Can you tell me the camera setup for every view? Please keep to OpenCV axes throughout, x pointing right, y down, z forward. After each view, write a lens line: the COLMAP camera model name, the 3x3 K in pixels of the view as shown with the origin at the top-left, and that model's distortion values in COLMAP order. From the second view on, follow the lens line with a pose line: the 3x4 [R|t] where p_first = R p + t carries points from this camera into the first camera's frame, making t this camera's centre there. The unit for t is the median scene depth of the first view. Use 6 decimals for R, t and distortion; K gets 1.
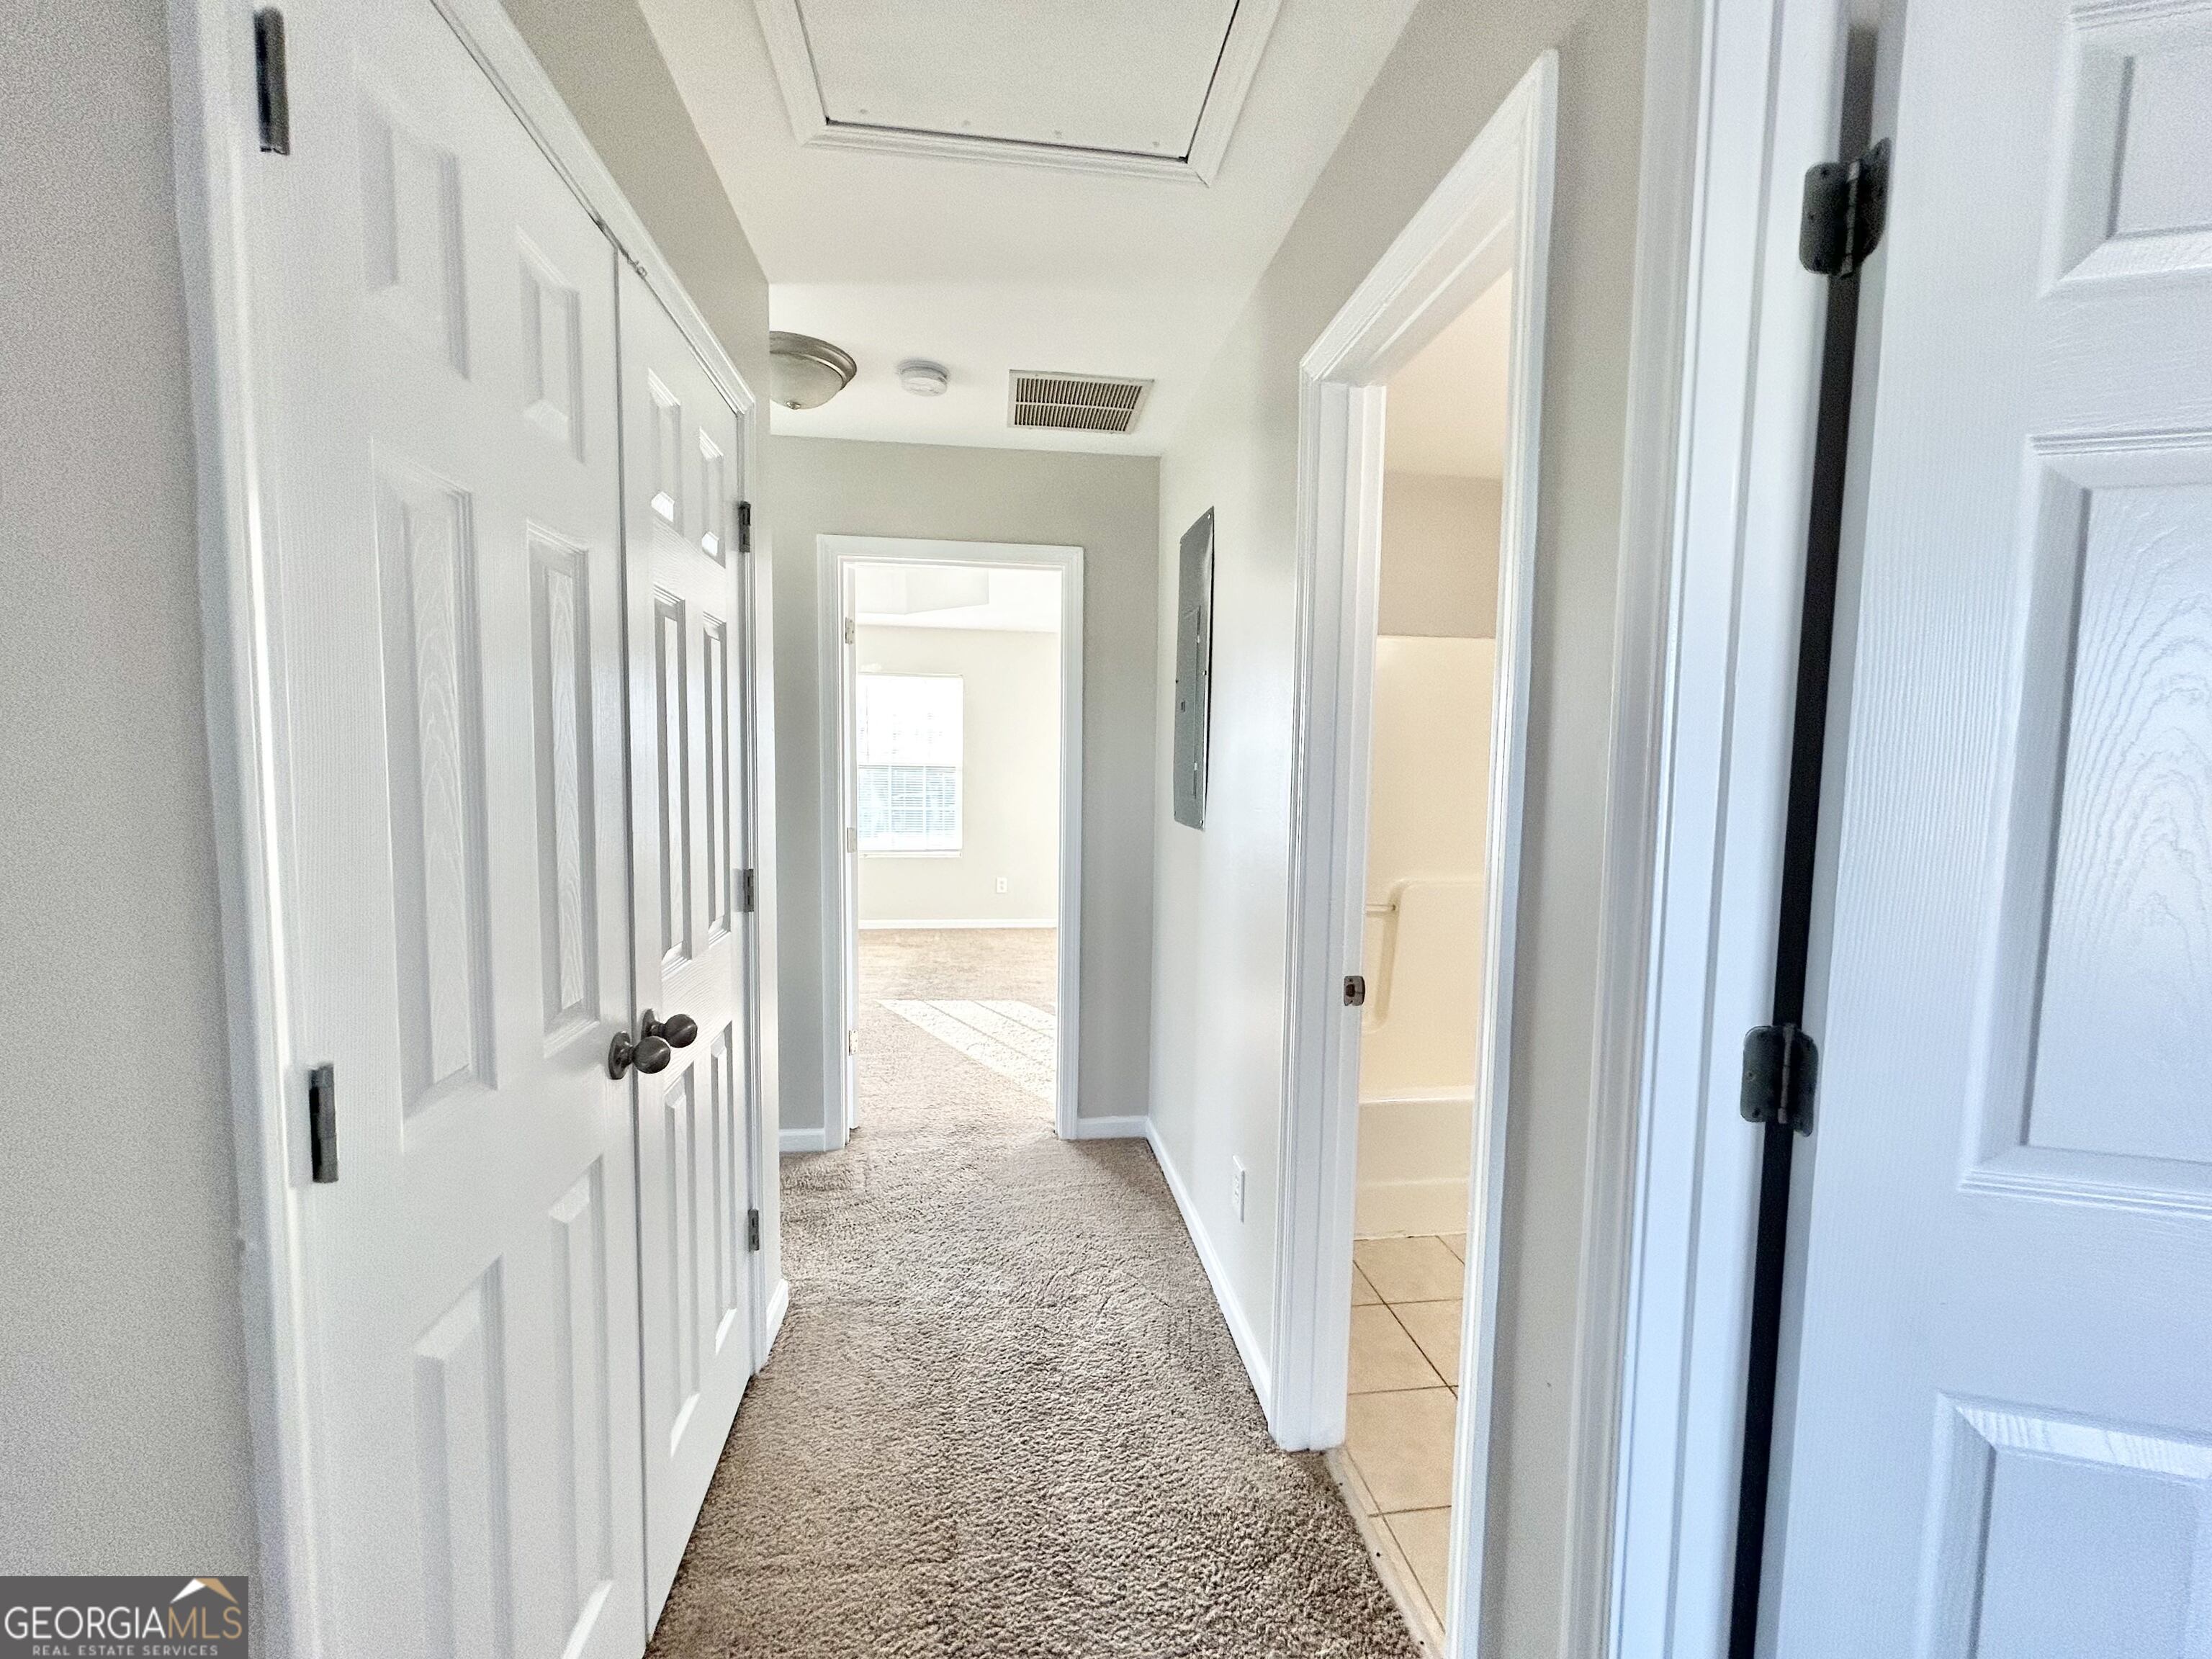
lens RADIAL K [[888.6, 0, 1101.5], [0, 888.6, 830.8], [0, 0, 1]] dist [0.002491, -0.000464]
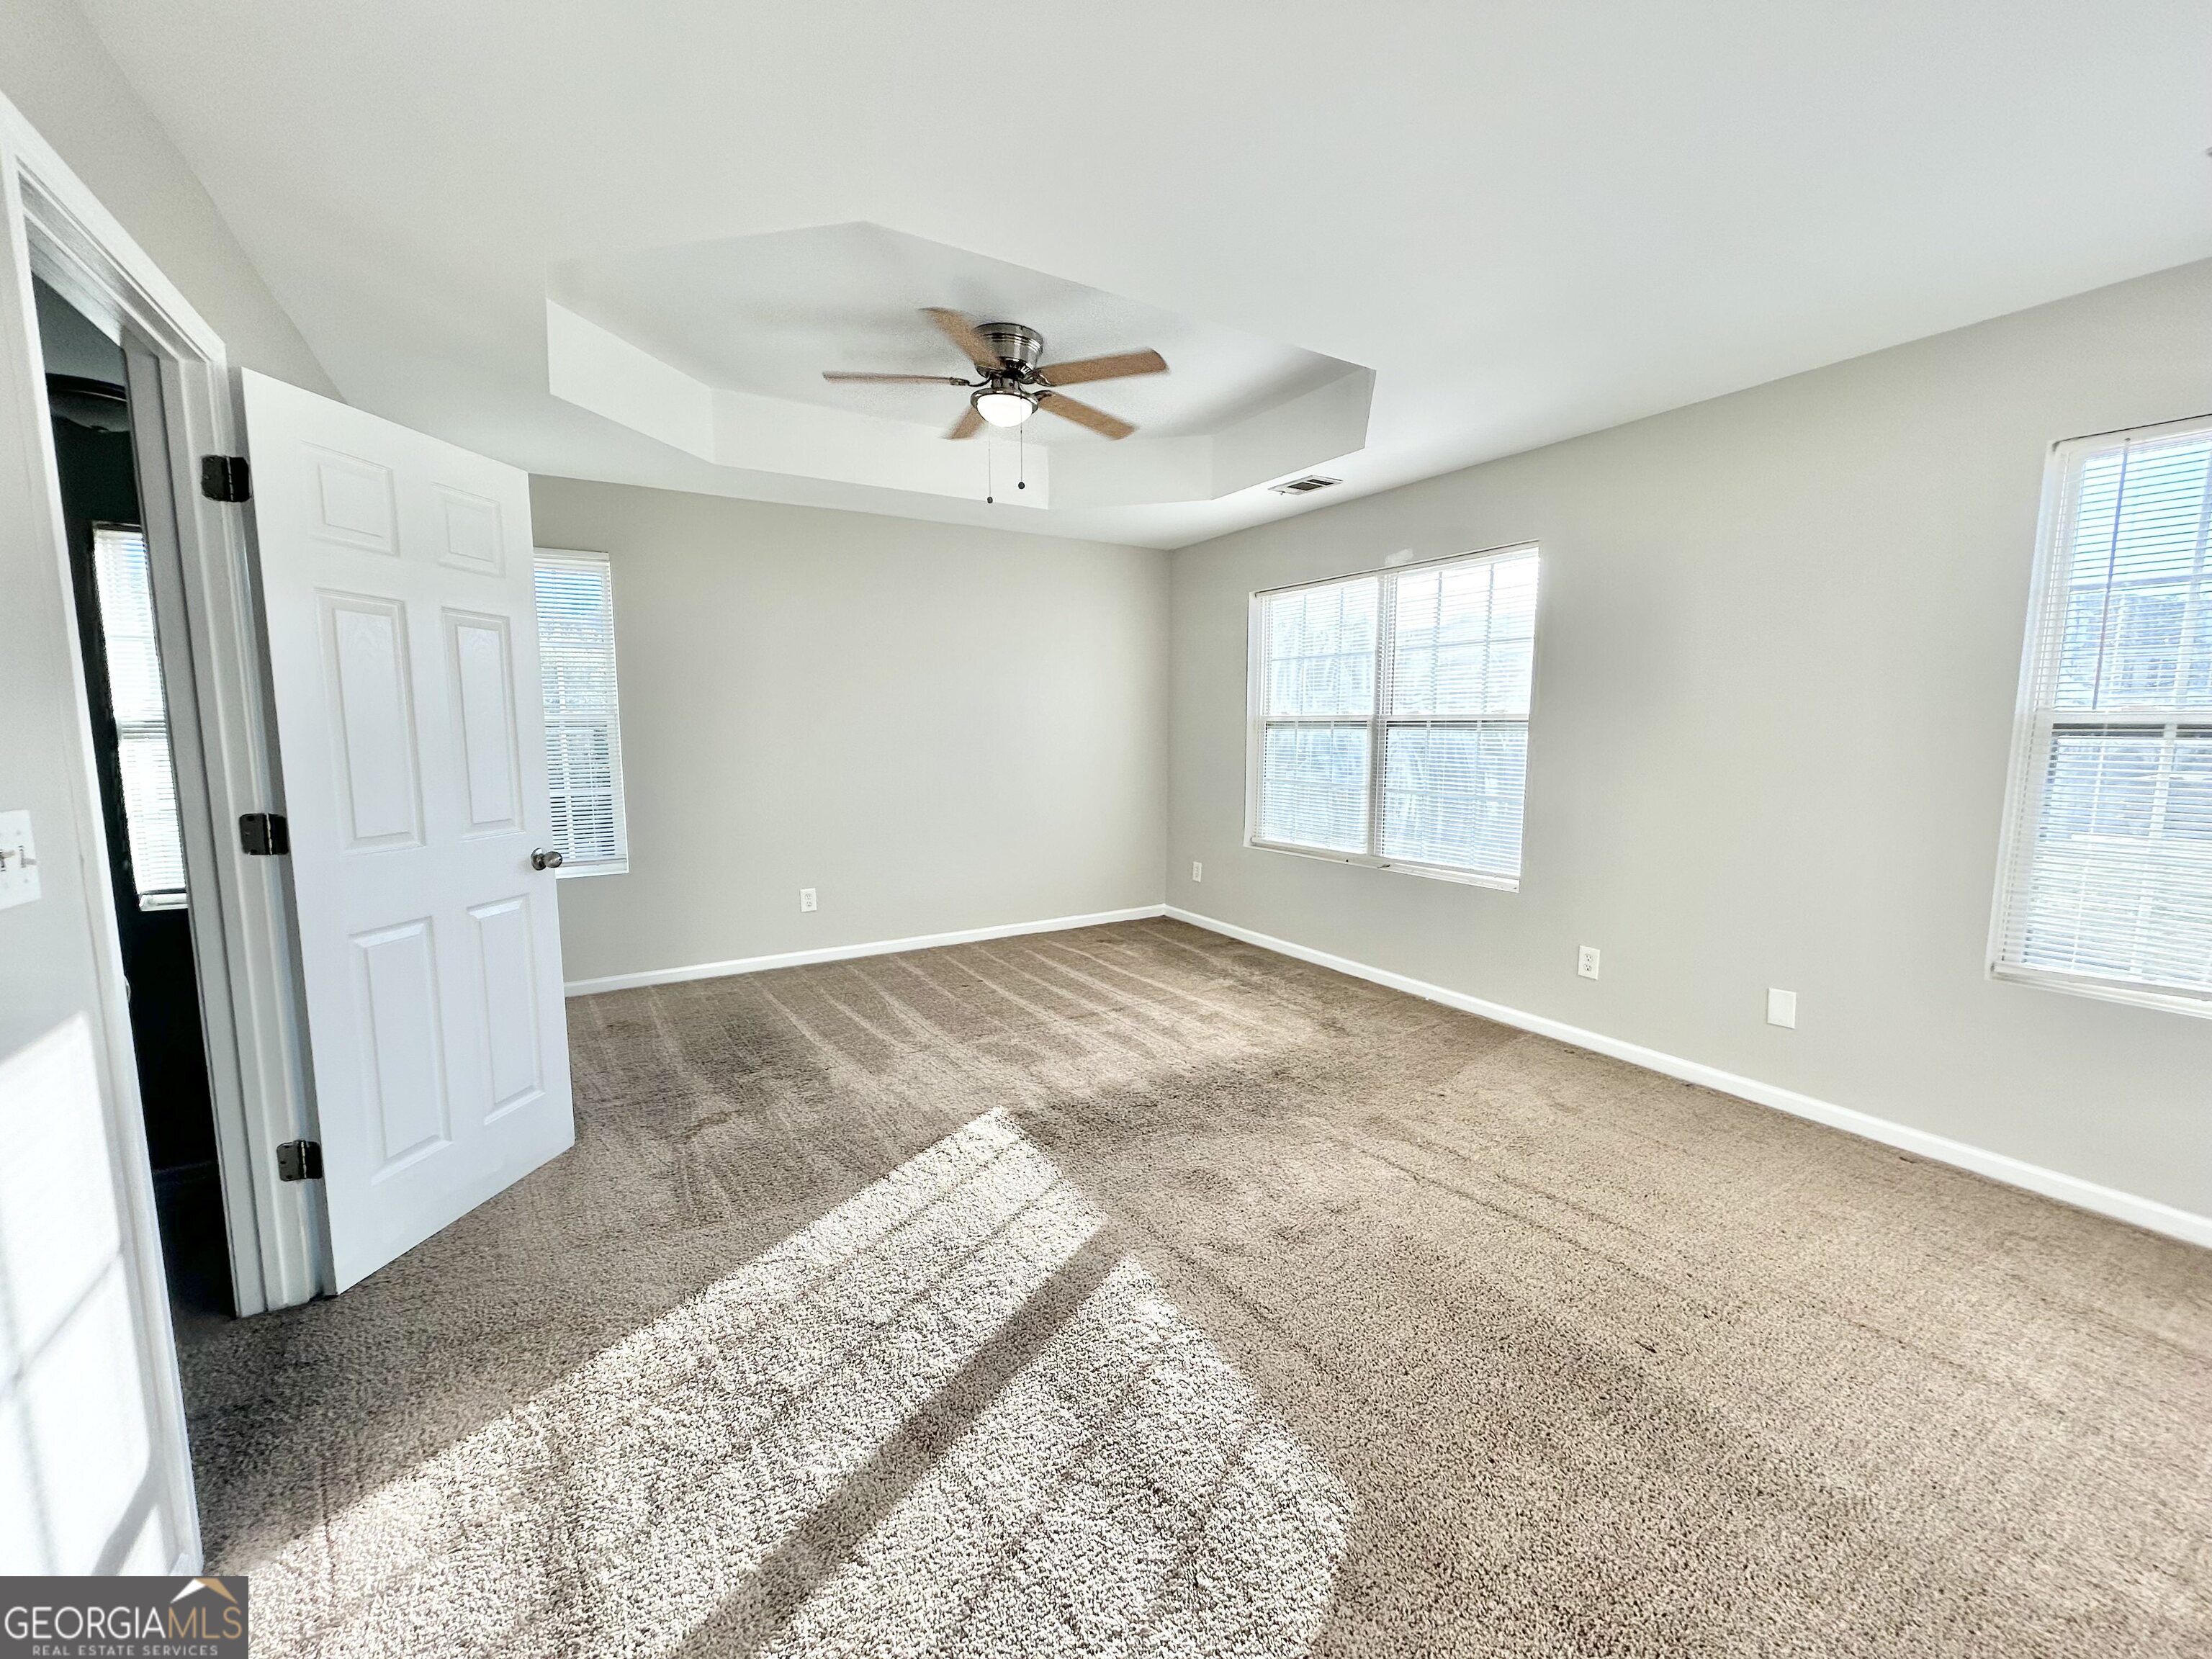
lens RADIAL K [[888.6, 0, 1103.7], [0, 888.6, 830.0], [0, 0, 1]] dist [0.002491, -0.000464]
pose [[0.406889, 0.095445, -0.908478, 0.226837], [-0.057828, 0.995223, 0.078659, -0.035776], [0.911646, 0.020530, 0.410464, 0.581620]]
